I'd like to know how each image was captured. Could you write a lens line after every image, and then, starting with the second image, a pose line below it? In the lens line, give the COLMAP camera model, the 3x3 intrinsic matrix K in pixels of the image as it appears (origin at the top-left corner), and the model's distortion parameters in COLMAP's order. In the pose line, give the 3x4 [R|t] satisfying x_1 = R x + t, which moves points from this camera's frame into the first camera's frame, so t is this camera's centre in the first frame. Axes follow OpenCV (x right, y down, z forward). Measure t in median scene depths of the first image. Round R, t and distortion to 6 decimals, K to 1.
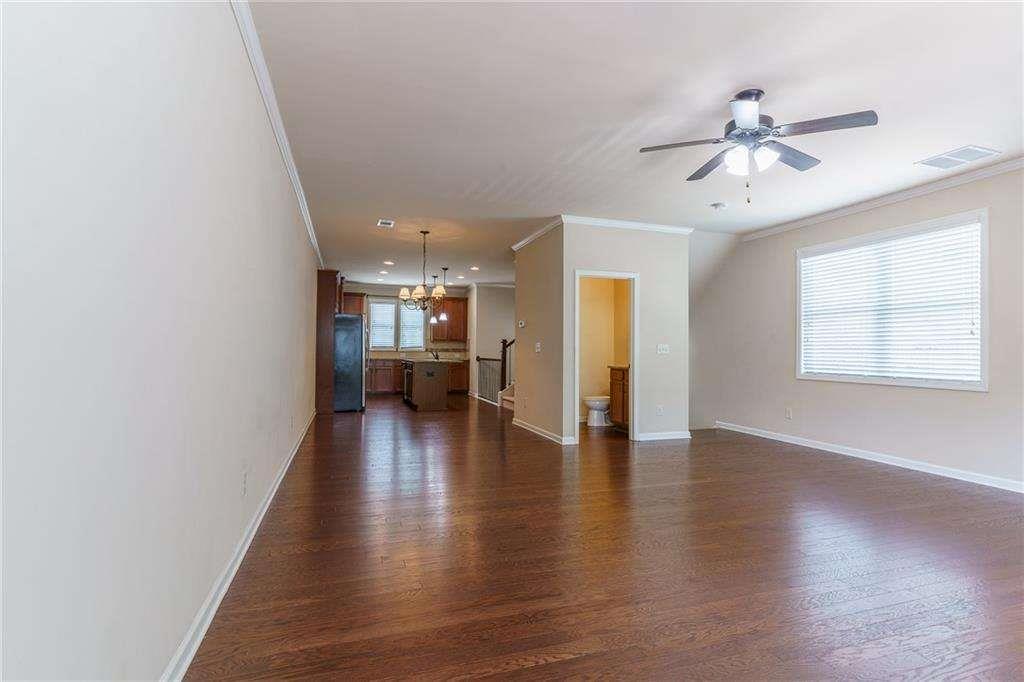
lens RADIAL K [[473.1, 0, 512.2], [0, 473.1, 338.8], [0, 0, 1]] dist [-0.002553, -0.000027]
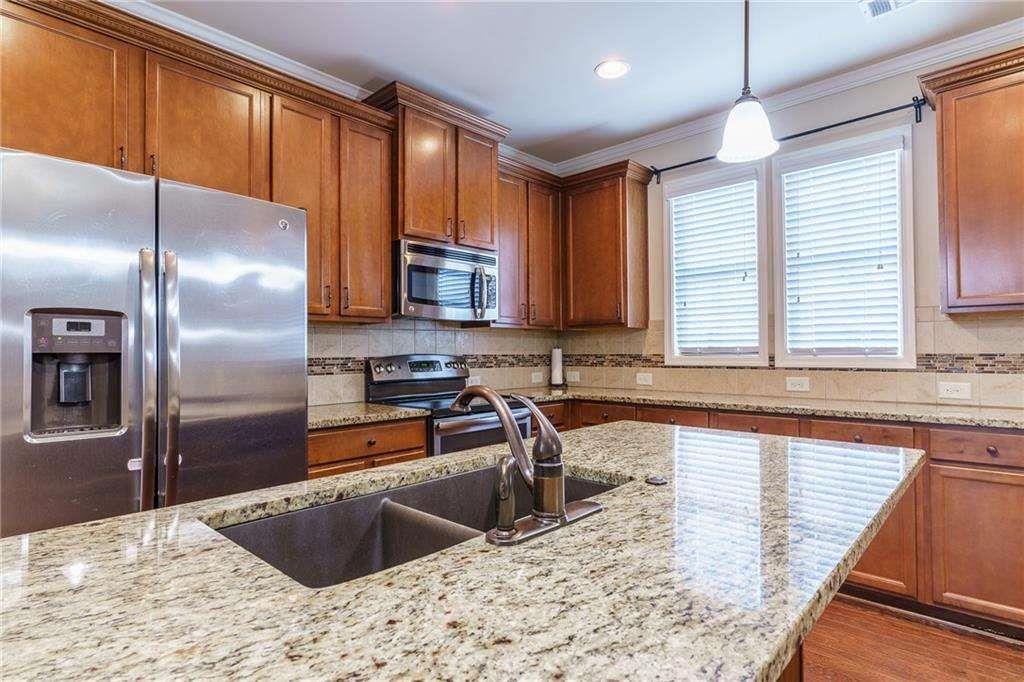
lens RADIAL K [[529.7, 0, 515.2], [0, 529.7, 342.3], [0, 0, 1]] dist [0.002341, -0.000927]
pose [[0.477211, -0.029015, -0.878310, -0.071527], [0.035222, 0.999283, -0.013875, 0.013374], [0.878083, -0.024315, 0.477891, 0.807059]]
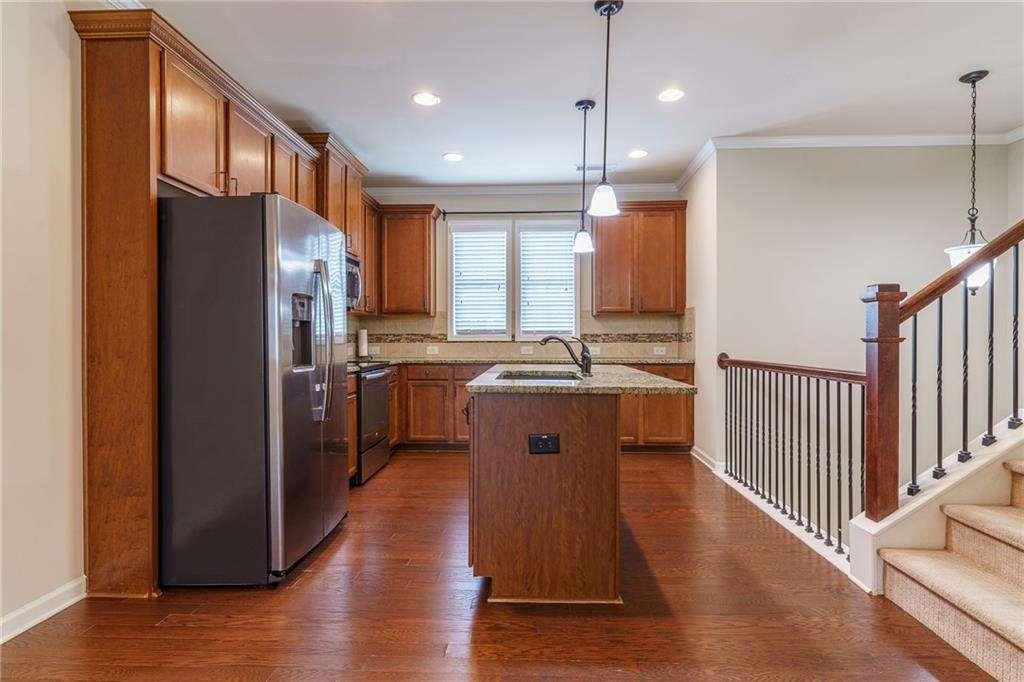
lens RADIAL K [[529.7, 0, 514.7], [0, 529.7, 343.6], [0, 0, 1]] dist [0.002341, -0.000927]
pose [[0.930864, -0.007783, -0.365284, -0.073572], [0.020085, 0.999351, 0.029891, 0.014985], [0.364815, -0.035161, 0.930416, 0.597626]]
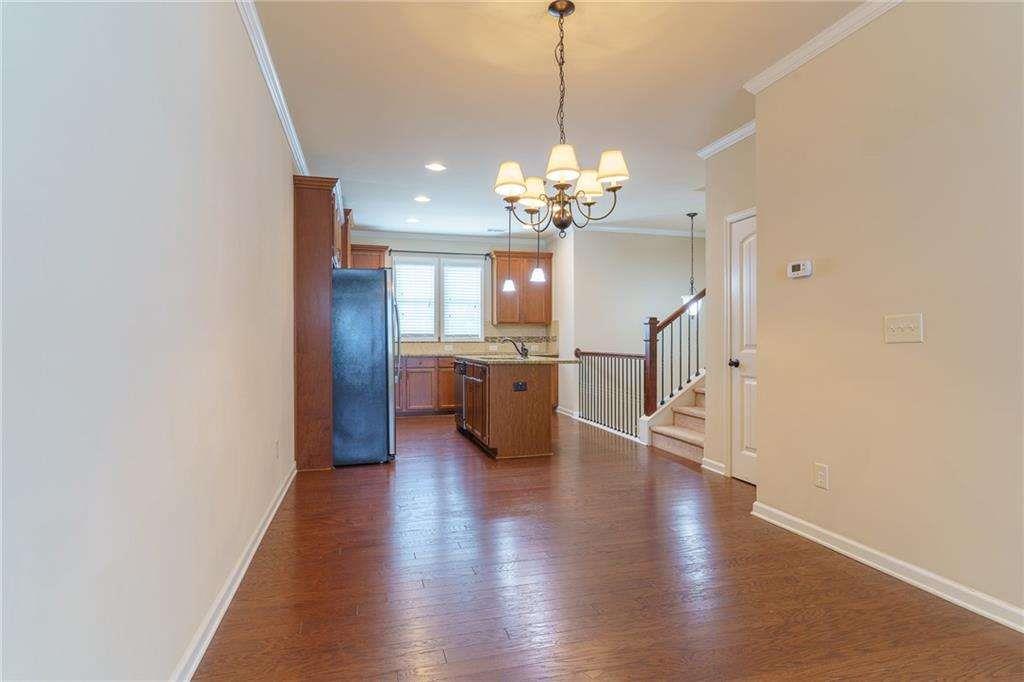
lens RADIAL K [[529.7, 0, 512.9], [0, 529.7, 343.0], [0, 0, 1]] dist [0.002341, -0.000927]
pose [[0.998234, -0.010892, -0.058389, -0.115512], [0.012751, 0.999420, 0.031564, 0.007762], [0.058012, -0.032252, 0.997795, 0.341678]]
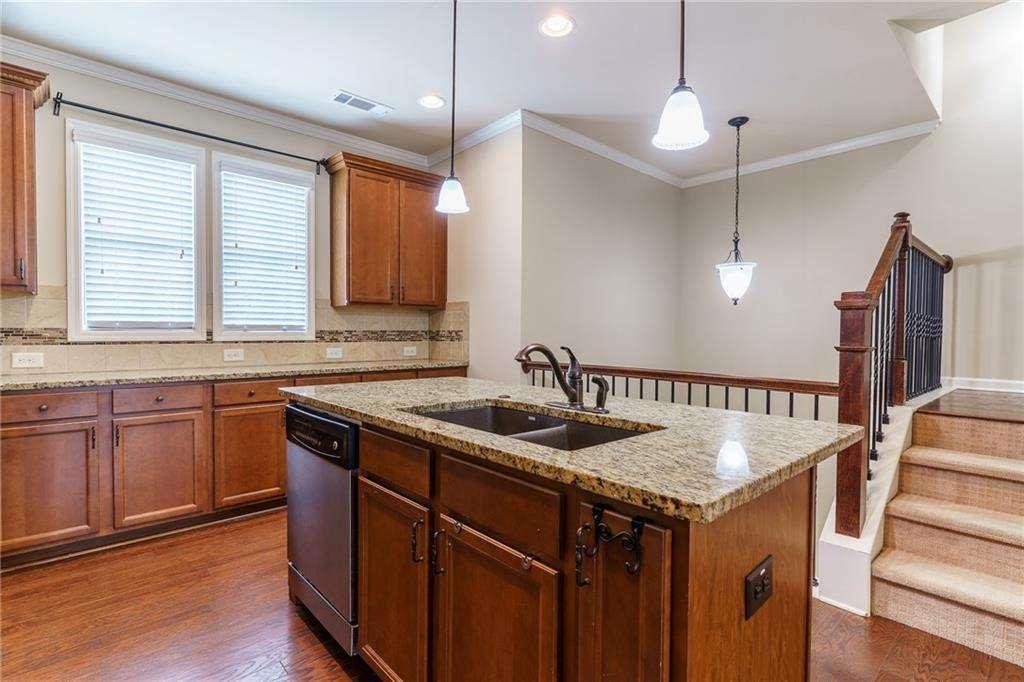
lens RADIAL K [[484.7, 0, 510.6], [0, 484.7, 340.6], [0, 0, 1]] dist [0.002261, 0.001907]
pose [[0.917987, -0.010803, 0.396462, -0.209032], [-0.009111, 0.998791, 0.048312, 0.011645], [-0.396505, -0.047962, 0.916779, 0.725472]]
